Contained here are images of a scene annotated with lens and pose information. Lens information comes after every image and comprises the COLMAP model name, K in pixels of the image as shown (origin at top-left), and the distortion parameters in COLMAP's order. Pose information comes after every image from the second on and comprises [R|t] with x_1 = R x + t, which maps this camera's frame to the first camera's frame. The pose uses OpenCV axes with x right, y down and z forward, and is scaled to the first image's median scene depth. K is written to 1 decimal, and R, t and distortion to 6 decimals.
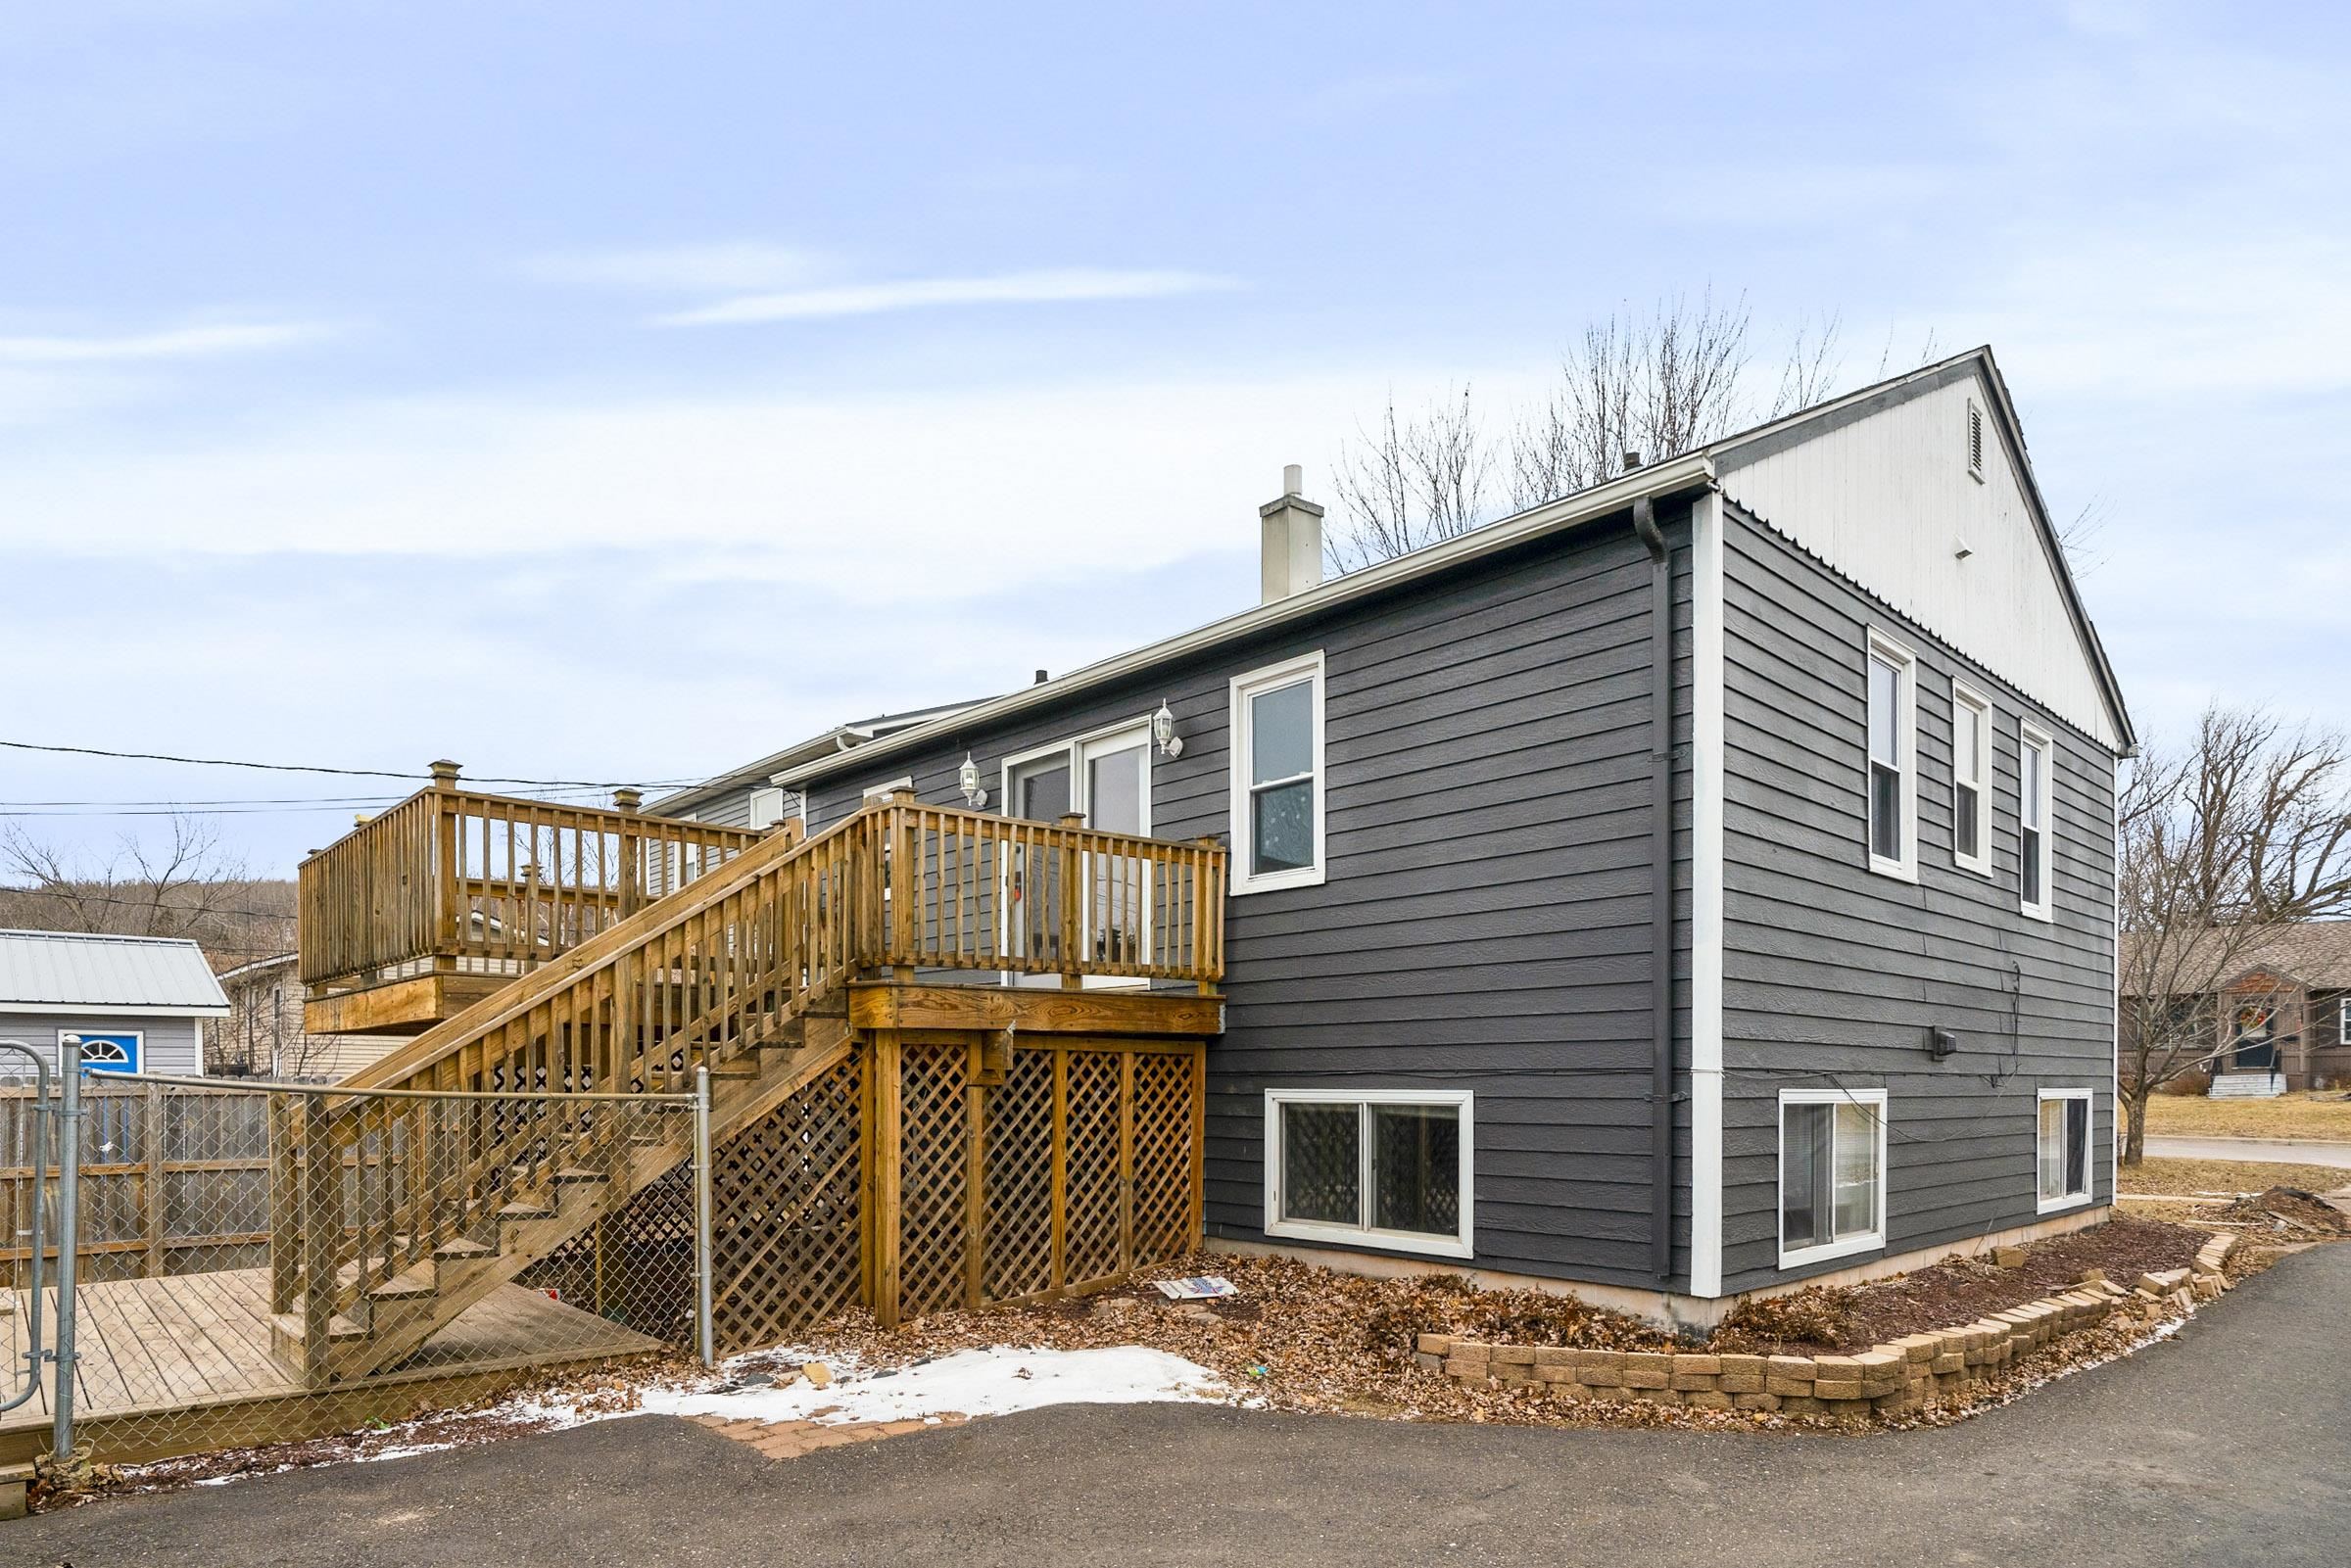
lens RADIAL K [[1278.3, 0, 1175.5], [0, 1278.3, 784.0], [0, 0, 1]] dist [0.001811, 0.001206]
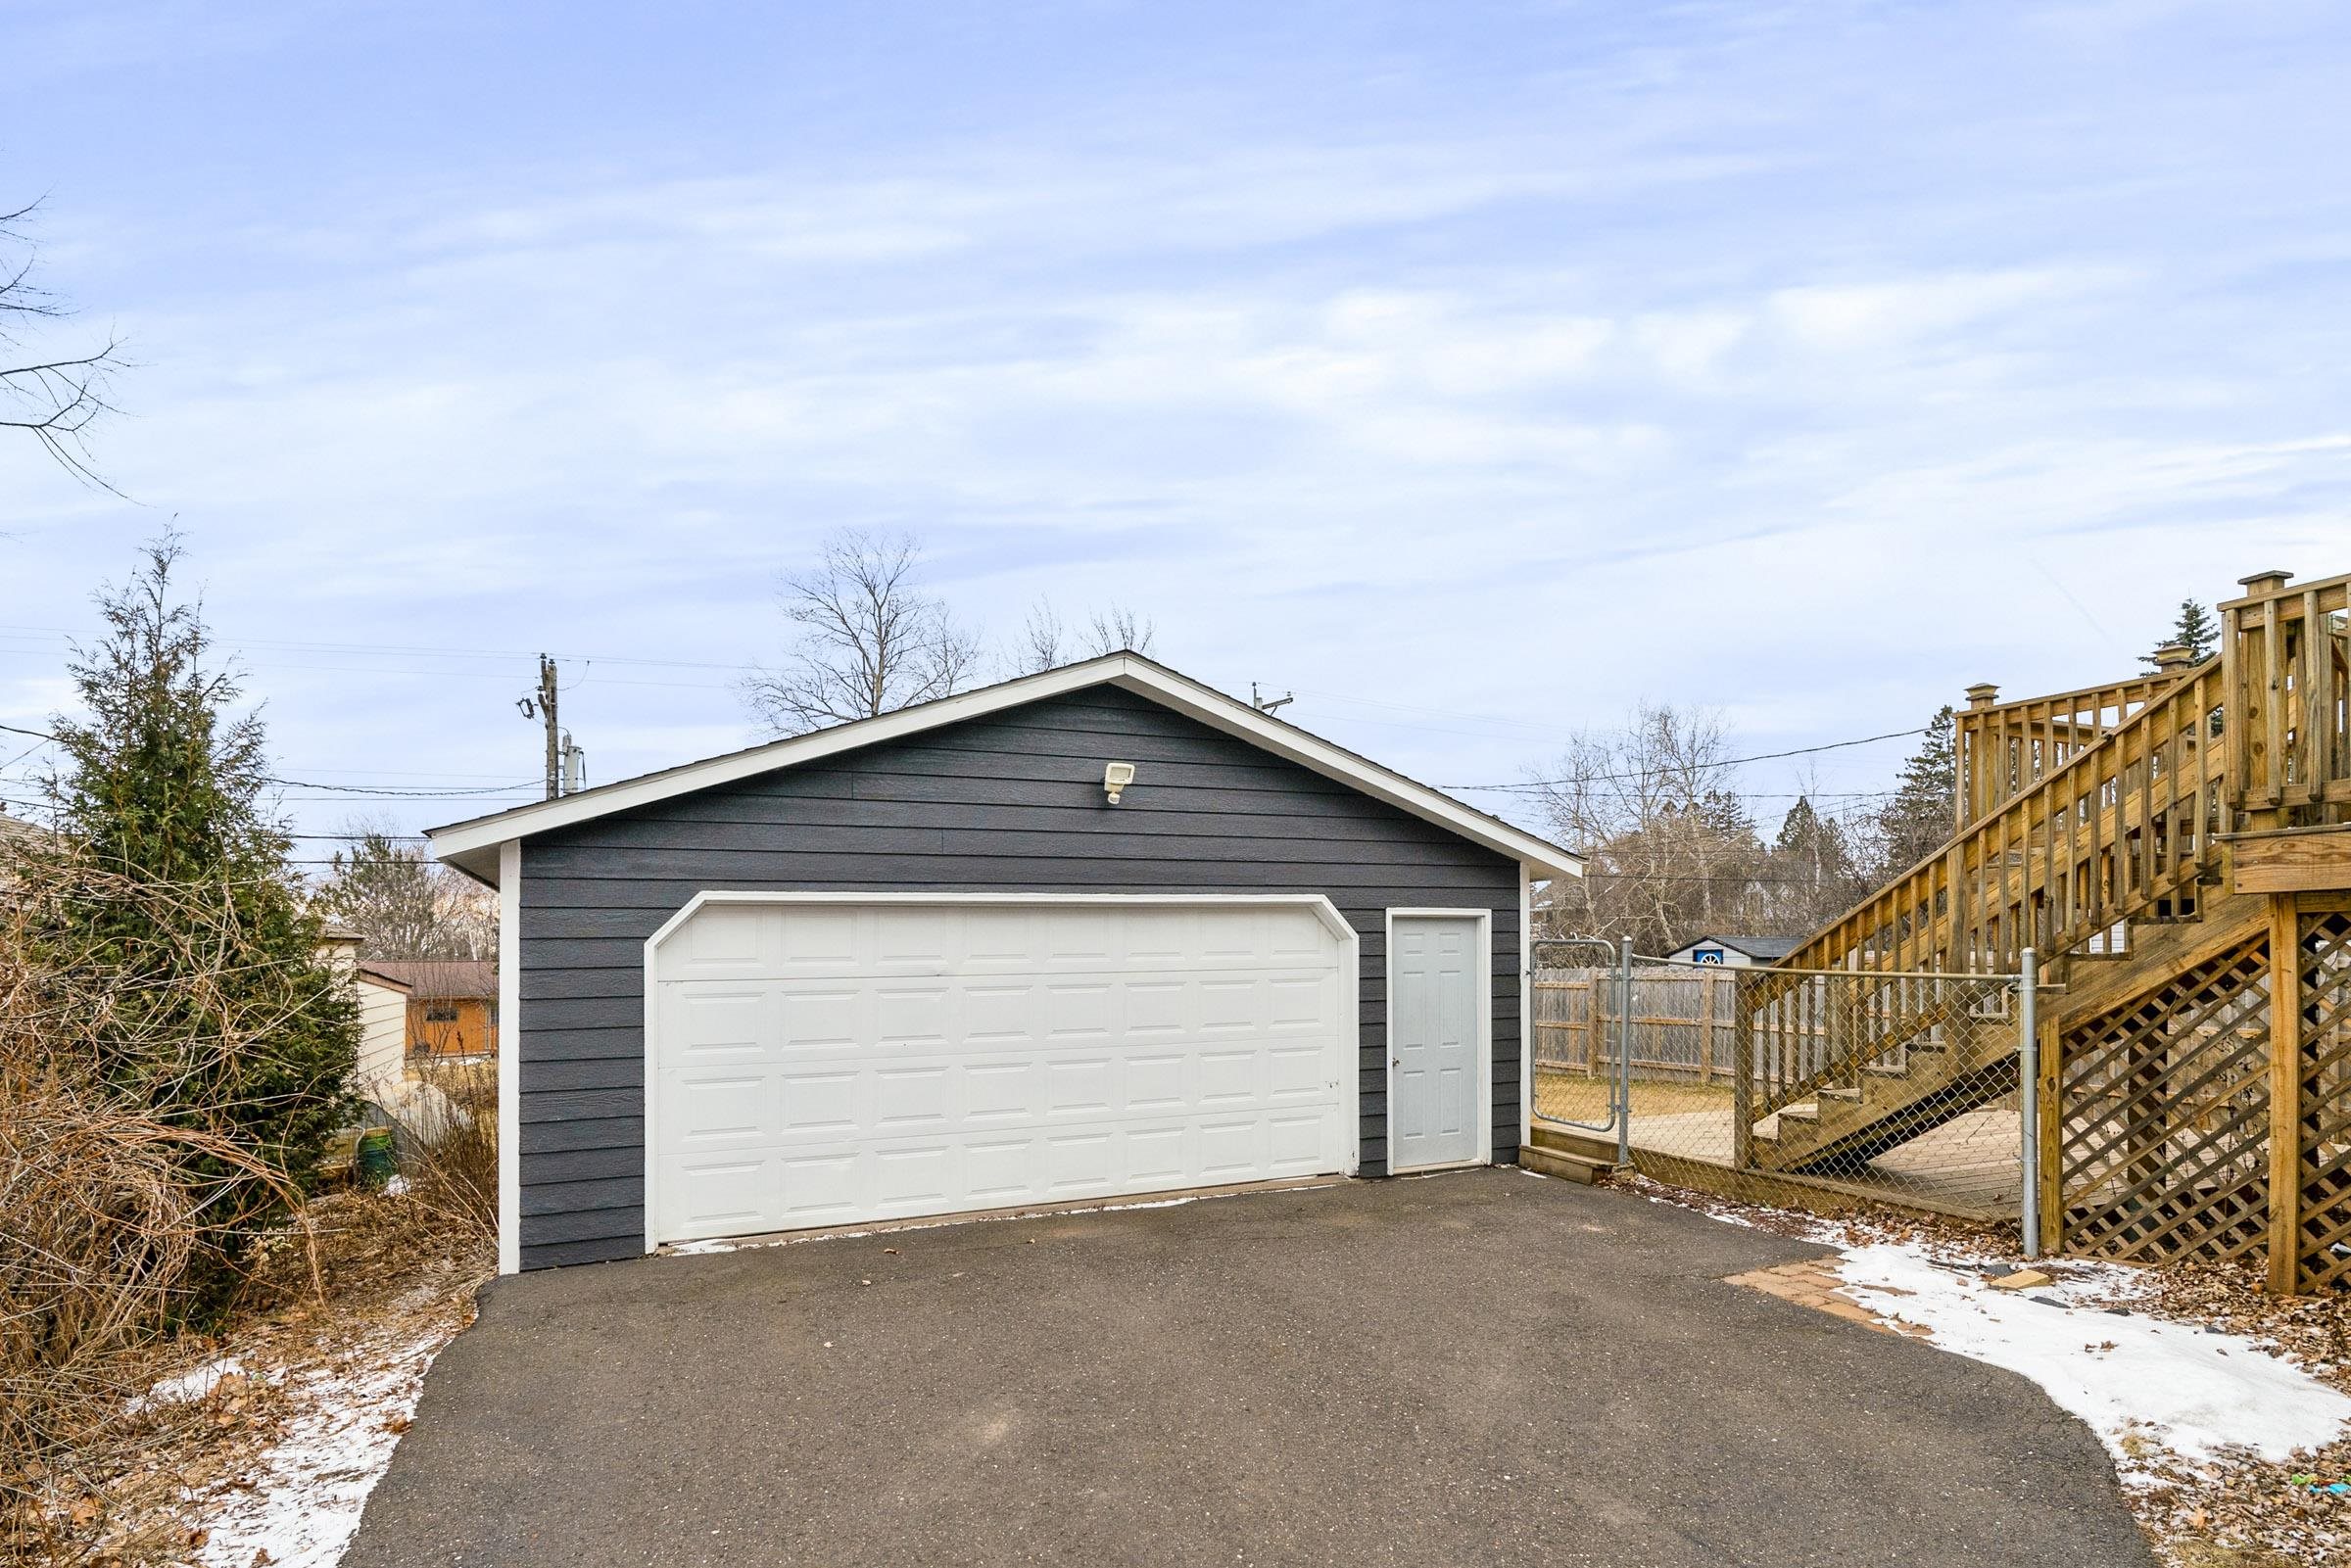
lens RADIAL K [[1095.8, 0, 1146.7], [0, 1095.8, 807.9], [0, 0, 1]] dist [-0.016667, 0.005896]
pose [[-0.276477, -0.126300, -0.952685, 0.722904], [0.218475, 0.957109, -0.190290, 0.162223], [0.935857, -0.260749, -0.237026, 0.741656]]
